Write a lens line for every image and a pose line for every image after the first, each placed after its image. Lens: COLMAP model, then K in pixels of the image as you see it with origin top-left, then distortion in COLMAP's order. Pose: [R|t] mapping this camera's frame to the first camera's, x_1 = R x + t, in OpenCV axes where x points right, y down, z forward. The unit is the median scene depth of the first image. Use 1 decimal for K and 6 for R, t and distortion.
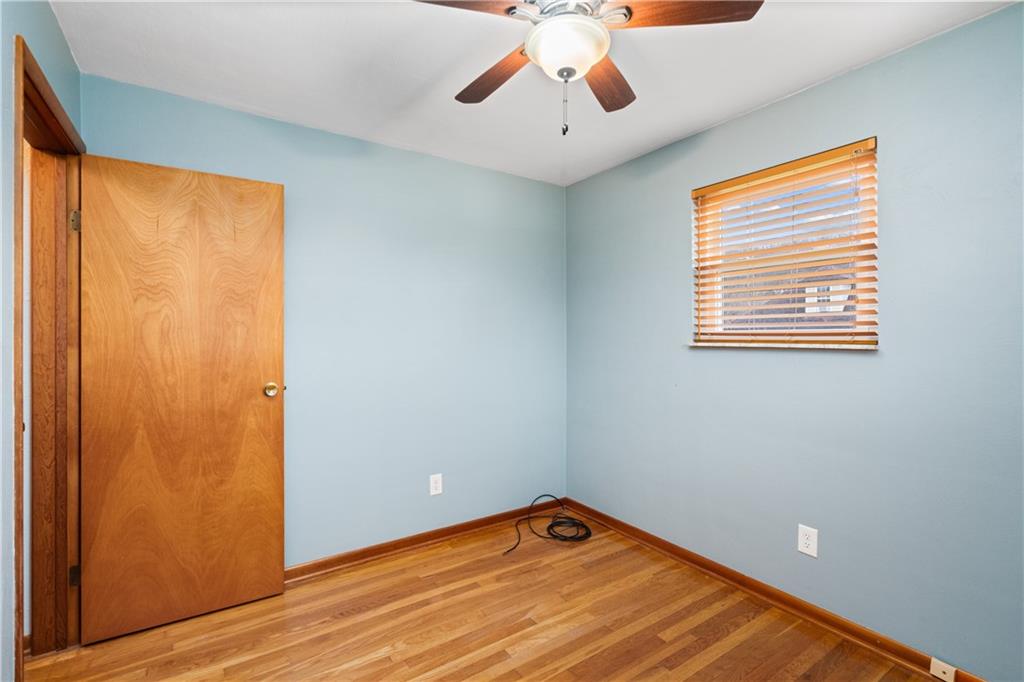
lens RADIAL K [[473.5, 0, 518.1], [0, 473.5, 334.4], [0, 0, 1]] dist [-0.001258, 0.000528]
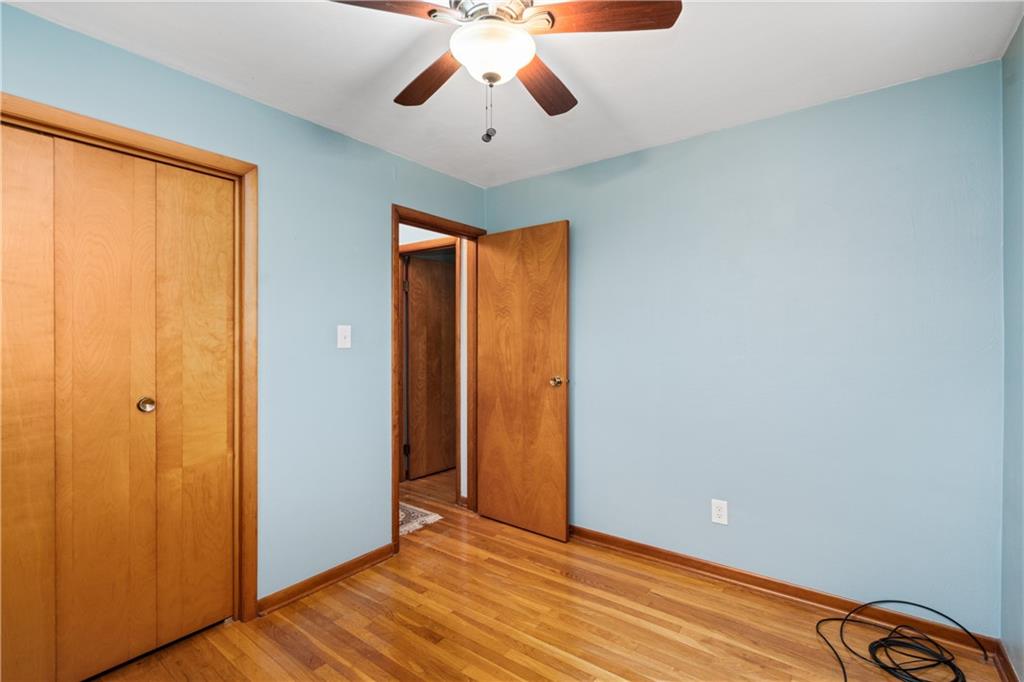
lens RADIAL K [[473.5, 0, 508.9], [0, 473.5, 348.2], [0, 0, 1]] dist [-0.001258, 0.000528]
pose [[0.305686, 0.010819, -0.952071, 0.697966], [-0.000321, 0.999937, 0.011260, 0.011796], [0.952132, -0.003136, 0.305670, 0.493478]]
